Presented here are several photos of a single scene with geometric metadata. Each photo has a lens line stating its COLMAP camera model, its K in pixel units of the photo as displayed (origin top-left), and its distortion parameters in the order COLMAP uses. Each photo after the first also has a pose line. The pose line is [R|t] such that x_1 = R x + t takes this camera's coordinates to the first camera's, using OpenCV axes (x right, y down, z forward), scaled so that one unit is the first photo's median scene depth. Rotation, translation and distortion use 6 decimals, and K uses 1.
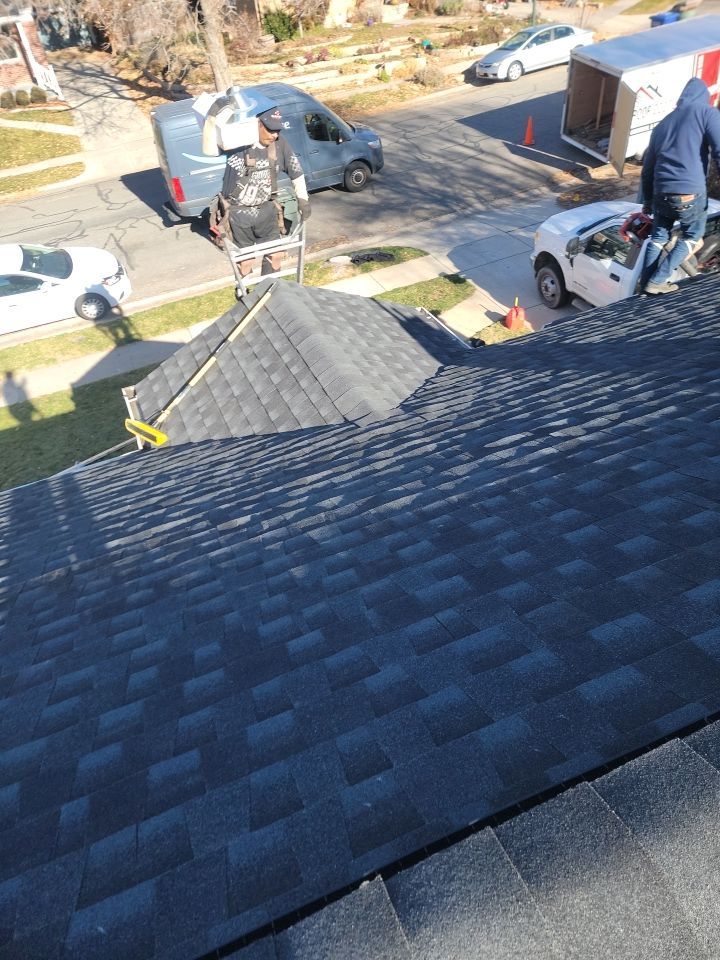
lens RADIAL K [[663.7, 0, 349.4], [0, 663.7, 477.3], [0, 0, 1]] dist [0.107815, -0.091230]
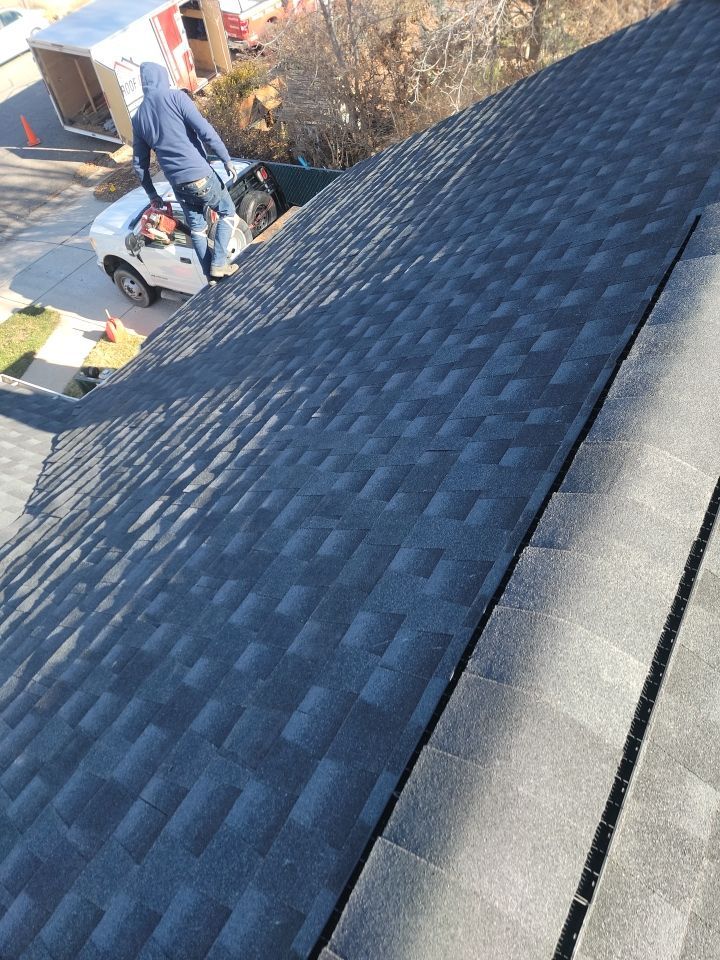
lens RADIAL K [[663.7, 0, 349.4], [0, 663.7, 477.3], [0, 0, 1]] dist [0.107815, -0.091230]
pose [[0.797864, -0.466025, 0.382404, 0.094553], [0.446776, 0.882996, 0.143908, -0.082447], [-0.404726, 0.056030, 0.912720, 0.015072]]
